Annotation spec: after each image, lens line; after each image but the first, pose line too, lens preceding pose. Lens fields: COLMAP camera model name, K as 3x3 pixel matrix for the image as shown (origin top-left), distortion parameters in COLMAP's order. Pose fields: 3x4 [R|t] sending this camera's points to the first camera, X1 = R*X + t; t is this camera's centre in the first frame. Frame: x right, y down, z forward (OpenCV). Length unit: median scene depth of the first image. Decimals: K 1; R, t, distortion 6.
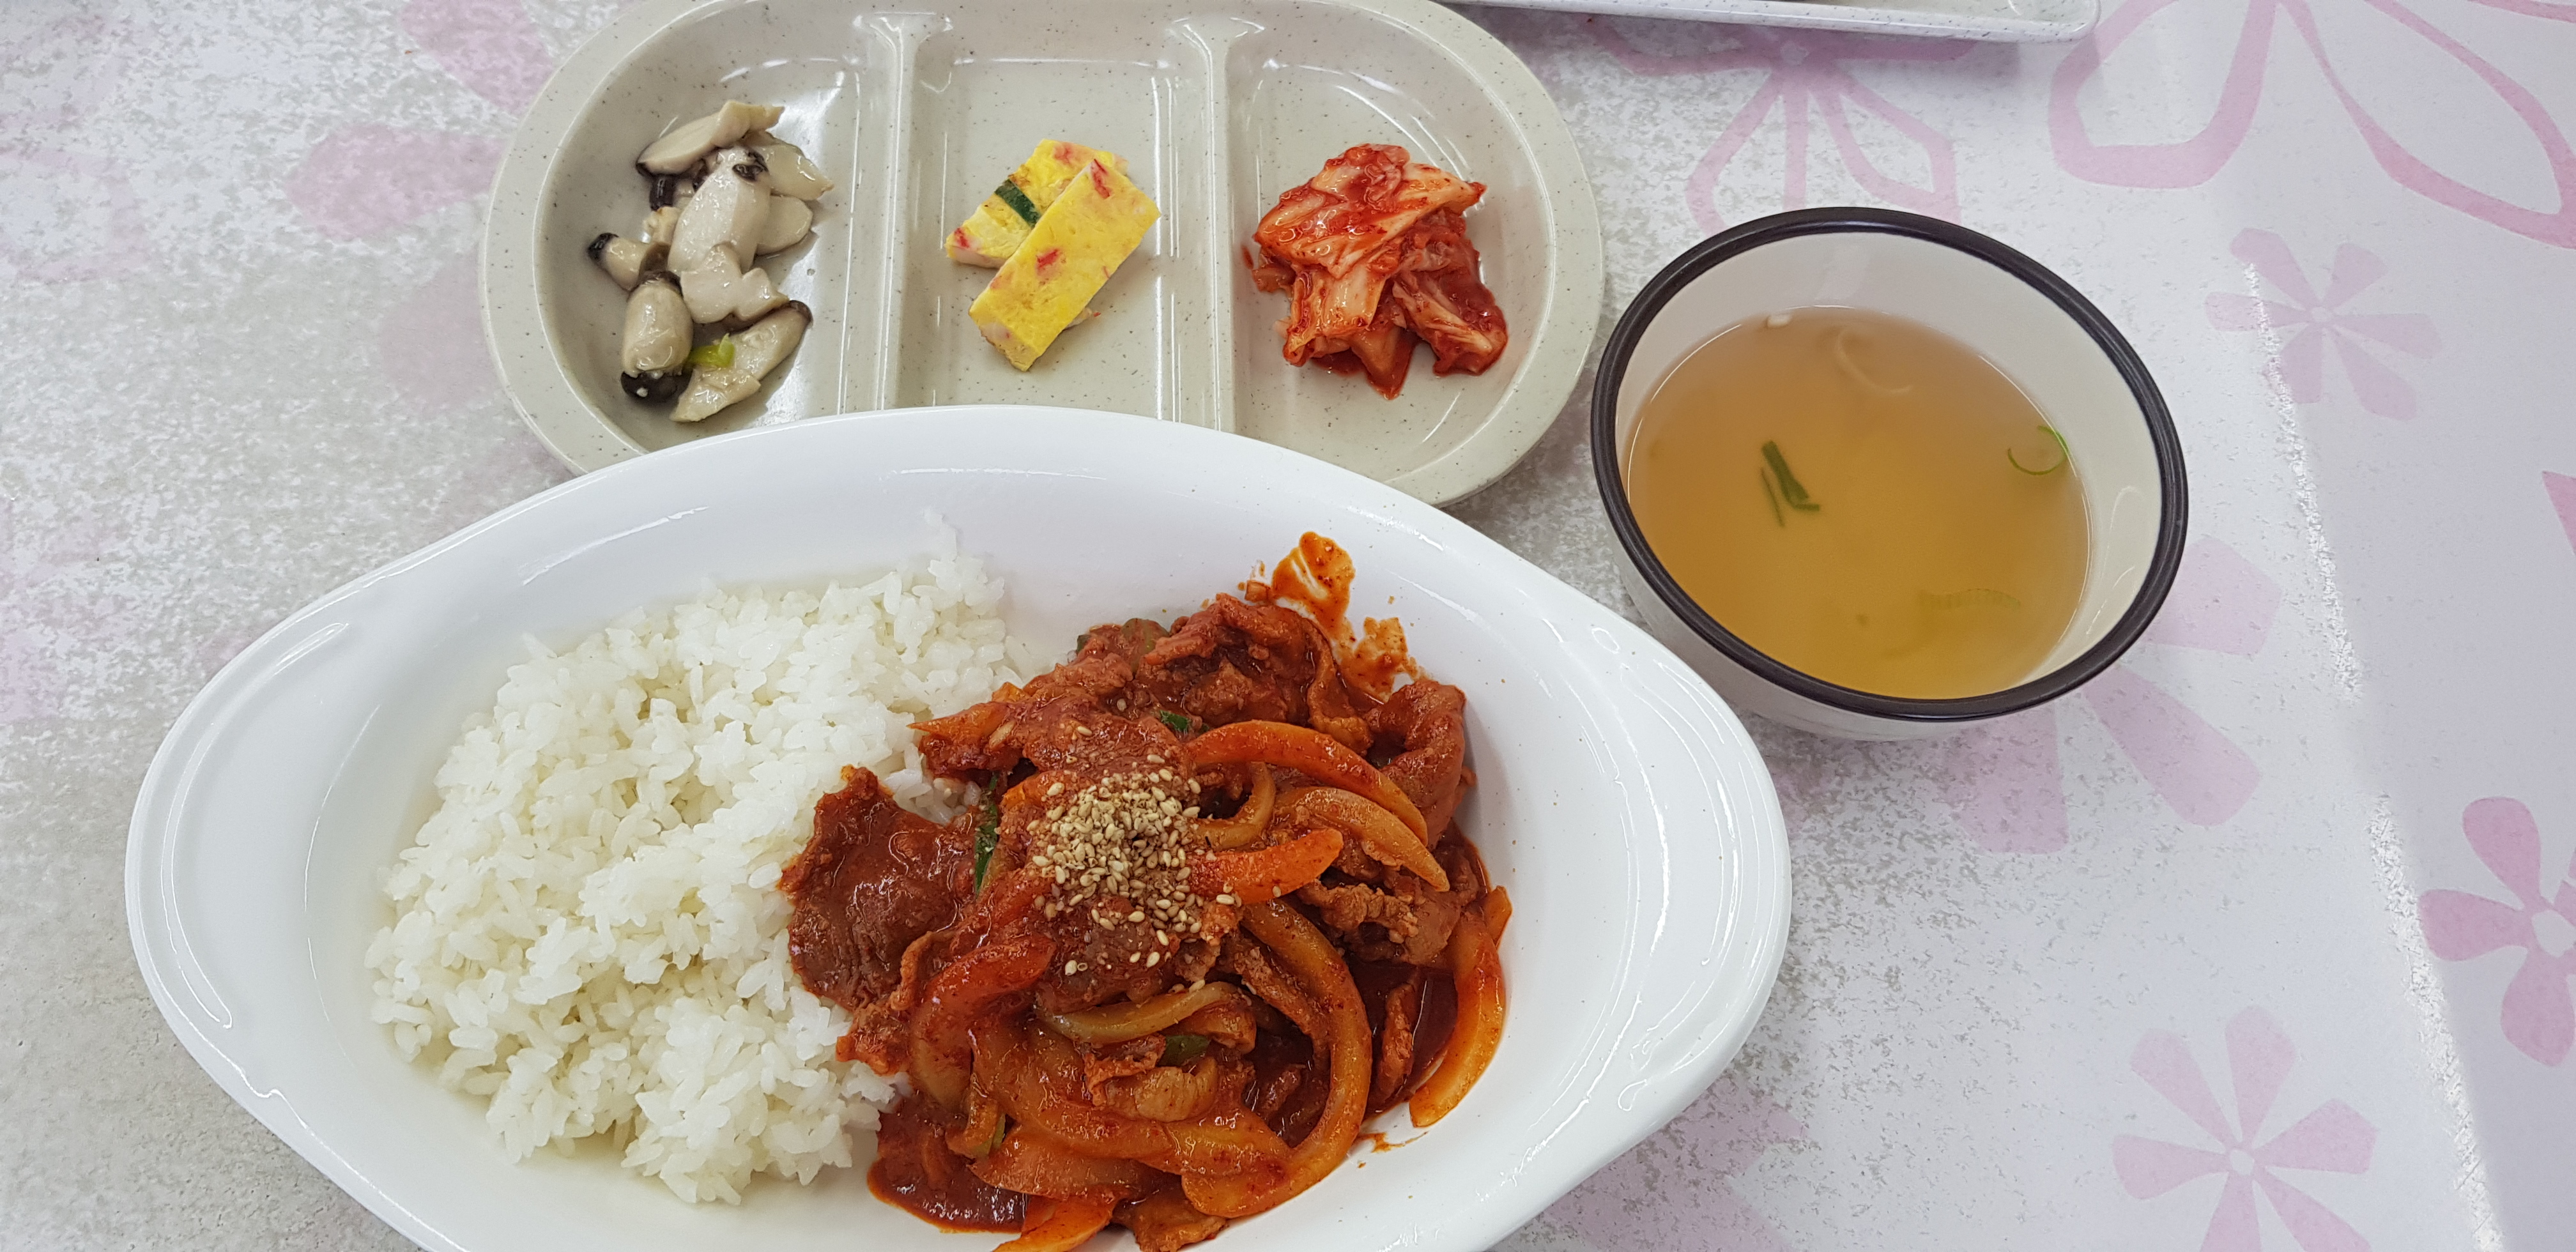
lens RADIAL K [[1619.7, 0, 1288.0], [0, 1619.7, 626.0], [0, 0, 1]] dist [0.067476, -0.070194]
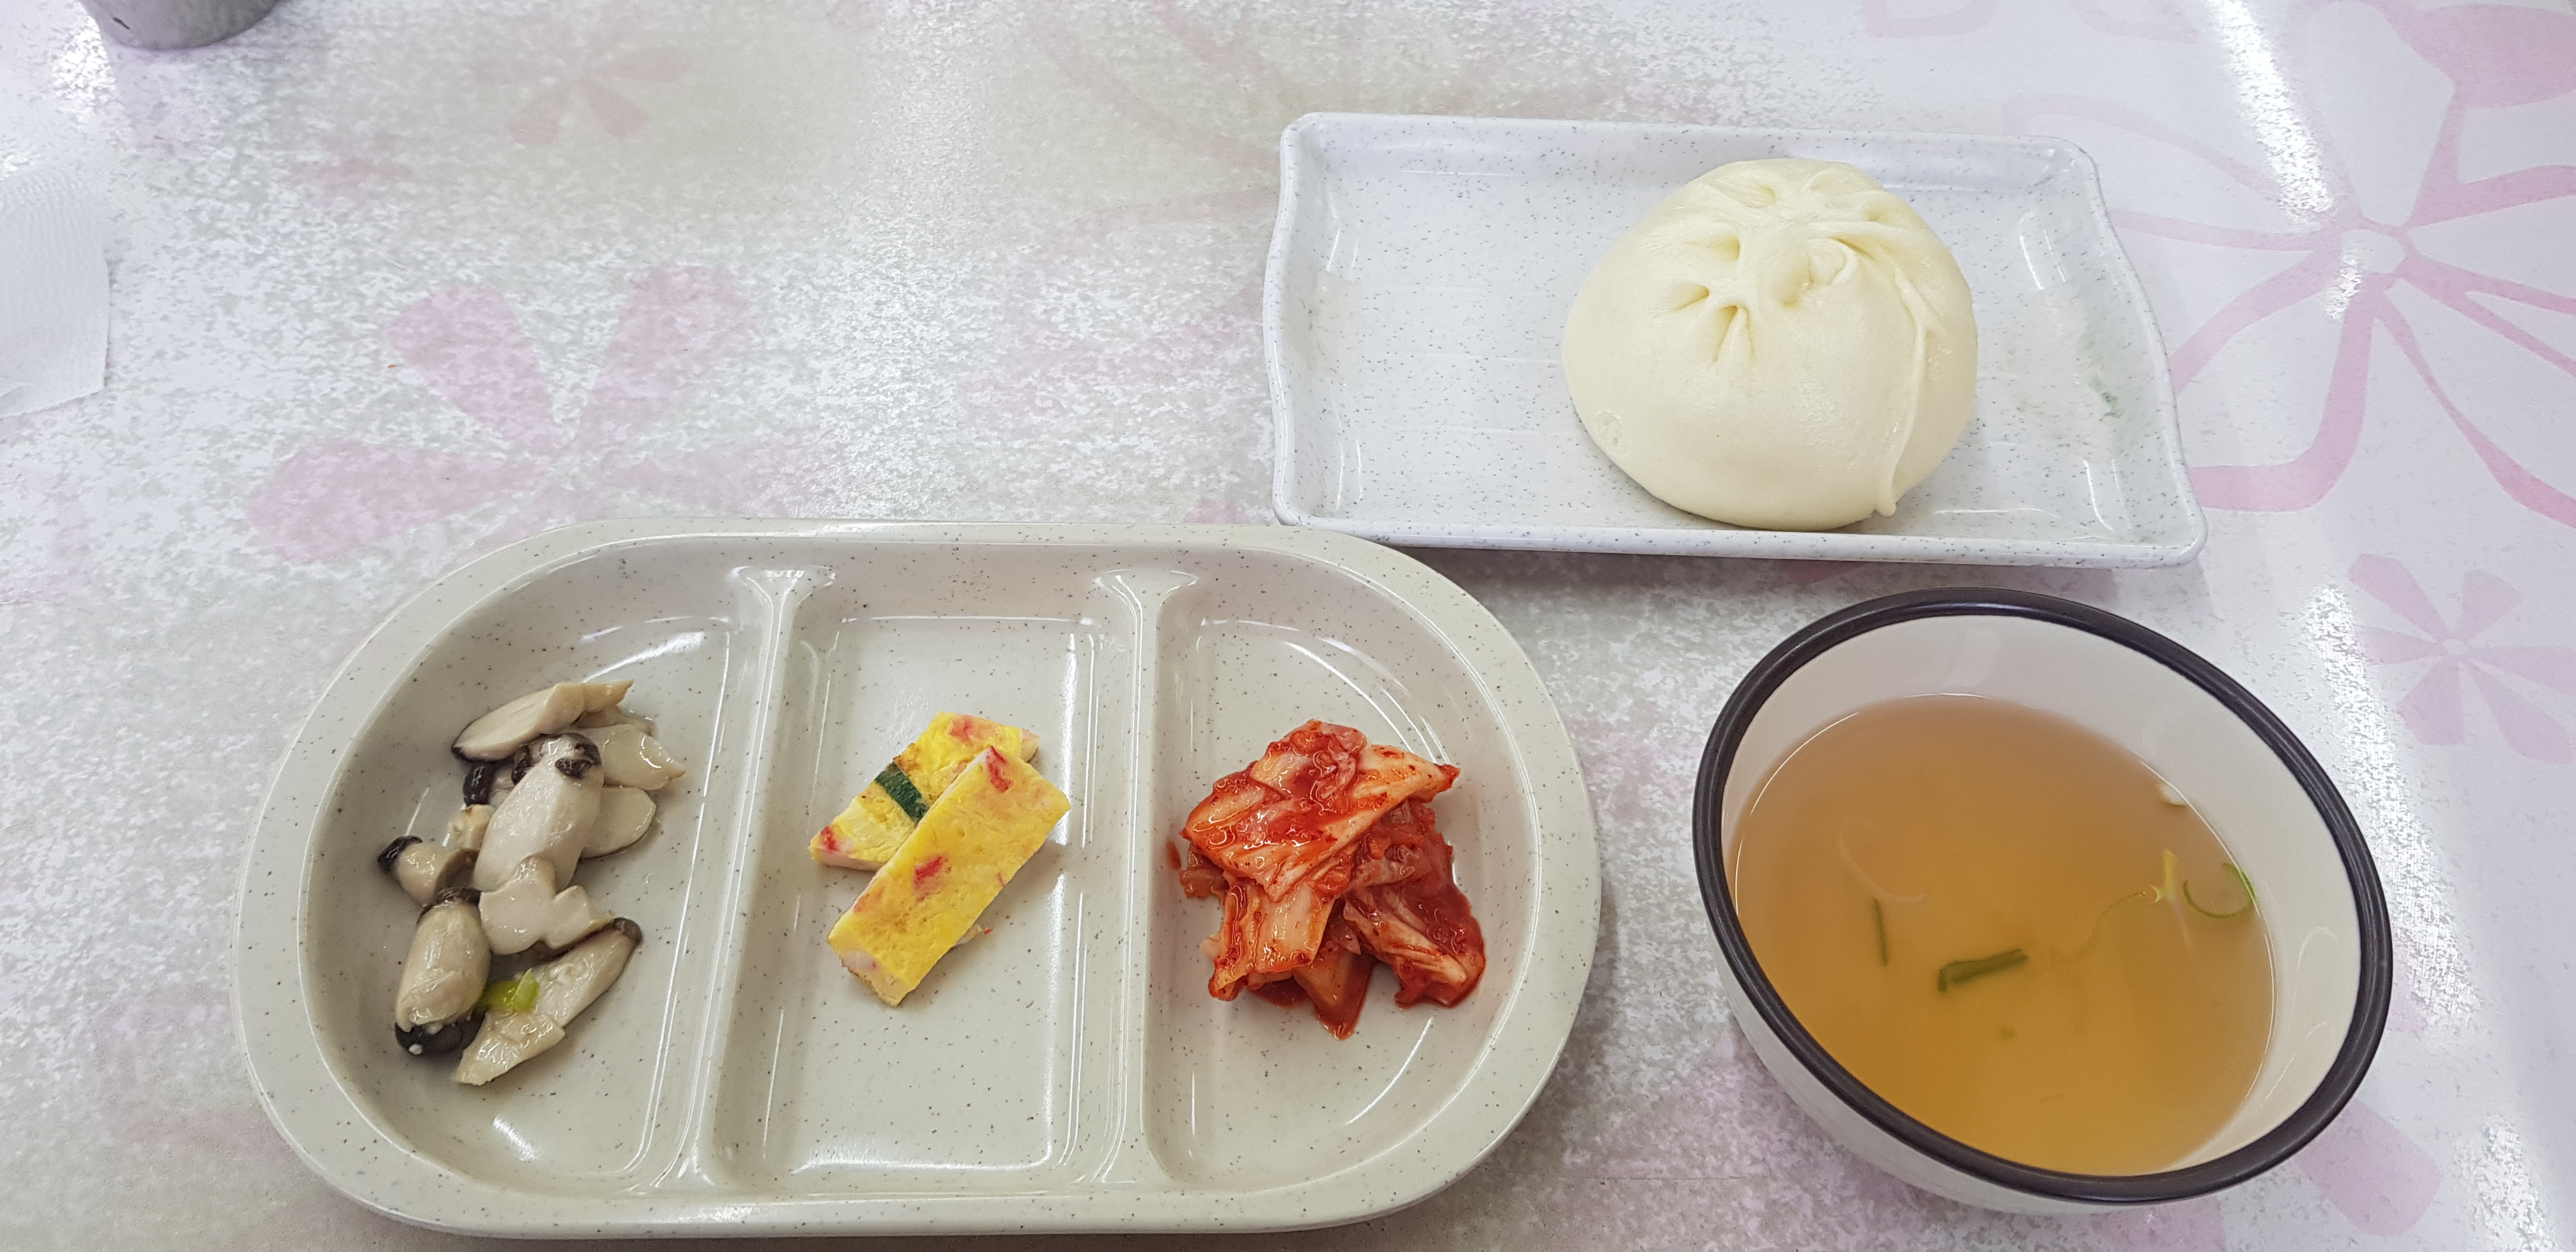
lens RADIAL K [[1781.7, 0, 1333.9], [0, 1781.7, 632.5], [0, 0, 1]] dist [0.061232, -0.075607]
pose [[0.999992, 0.002924, -0.002575, 0.059074], [-0.003321, 0.985244, -0.171123, -0.183354], [0.002036, 0.171130, 0.985246, 0.077749]]
